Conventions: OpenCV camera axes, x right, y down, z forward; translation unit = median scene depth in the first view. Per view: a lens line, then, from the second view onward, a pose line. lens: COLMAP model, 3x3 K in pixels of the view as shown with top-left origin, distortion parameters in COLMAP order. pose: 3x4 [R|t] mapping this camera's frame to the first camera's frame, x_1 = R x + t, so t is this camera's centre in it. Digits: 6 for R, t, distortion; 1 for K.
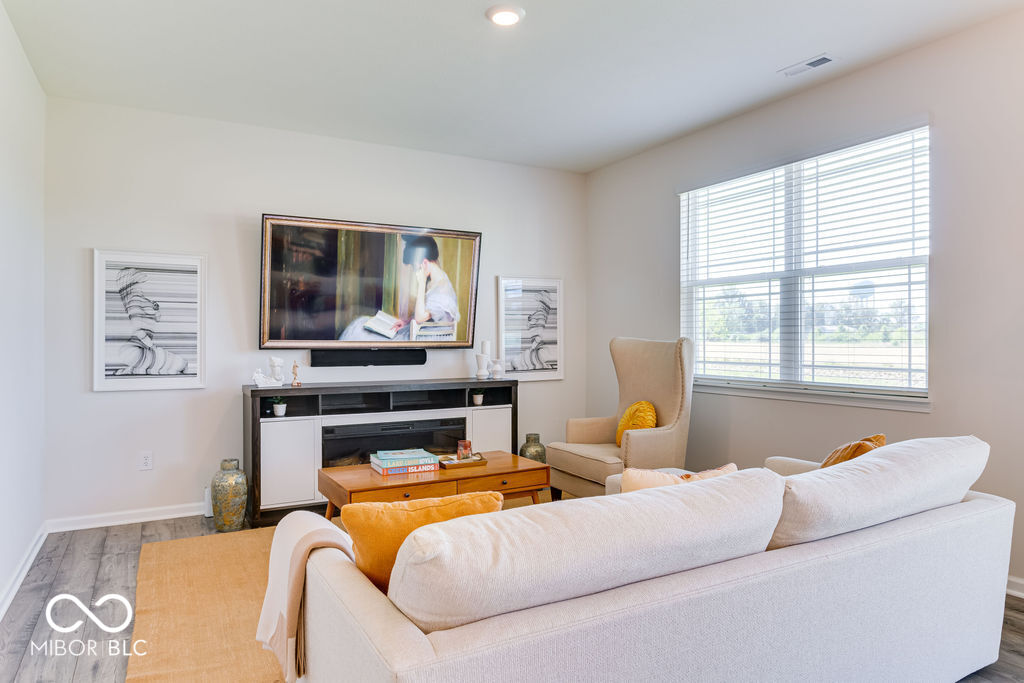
lens RADIAL K [[643.3, 0, 511.4], [0, 643.3, 337.1], [0, 0, 1]] dist [0.009828, -0.001027]
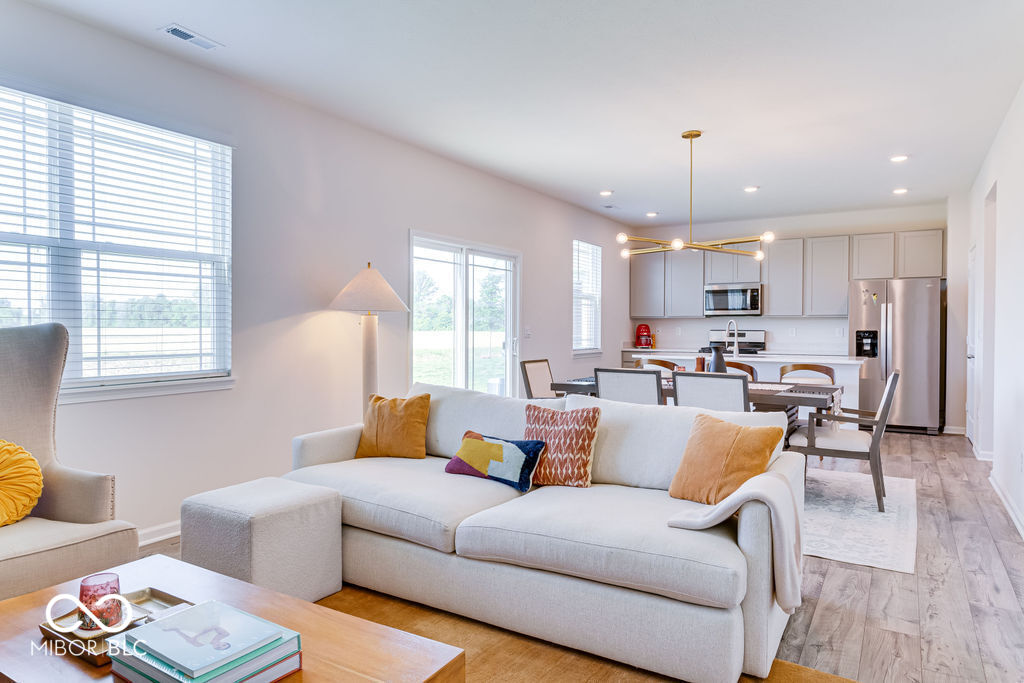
lens RADIAL K [[643.3, 0, 507.0], [0, 643.3, 340.5], [0, 0, 1]] dist [0.009828, -0.001027]
pose [[-0.484924, -0.016826, 0.874394, -0.541173], [-0.003503, 0.999844, 0.017297, 0.004917], [-0.874549, 0.005324, -0.484907, 0.953101]]
